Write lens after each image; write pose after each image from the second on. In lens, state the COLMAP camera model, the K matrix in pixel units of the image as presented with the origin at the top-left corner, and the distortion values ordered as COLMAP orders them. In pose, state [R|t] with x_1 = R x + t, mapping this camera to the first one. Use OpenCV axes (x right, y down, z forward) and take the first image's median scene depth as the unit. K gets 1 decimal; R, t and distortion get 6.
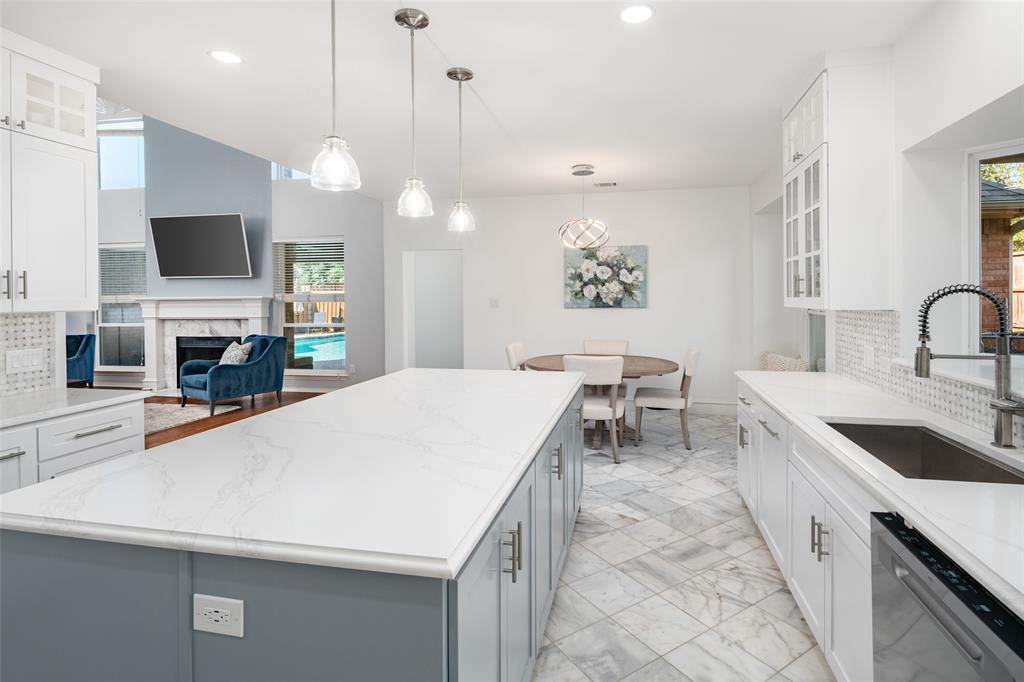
lens RADIAL K [[504.5, 0, 513.0], [0, 504.5, 302.7], [0, 0, 1]] dist [-0.000666, -0.000180]
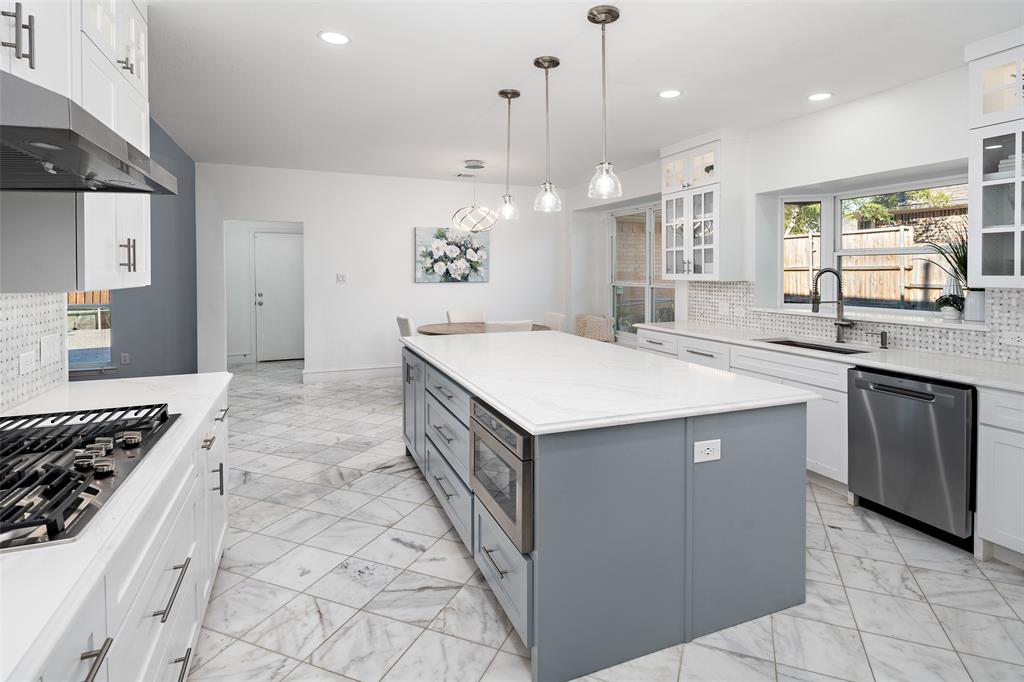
lens RADIAL K [[495.5, 0, 510.5], [0, 495.5, 282.7], [0, 0, 1]] dist [0.002042, 0.000038]
pose [[0.850706, -0.005365, 0.525614, -0.297501], [0.000556, 0.999957, 0.009307, 0.000659], [-0.525641, -0.007625, 0.850672, -0.018035]]
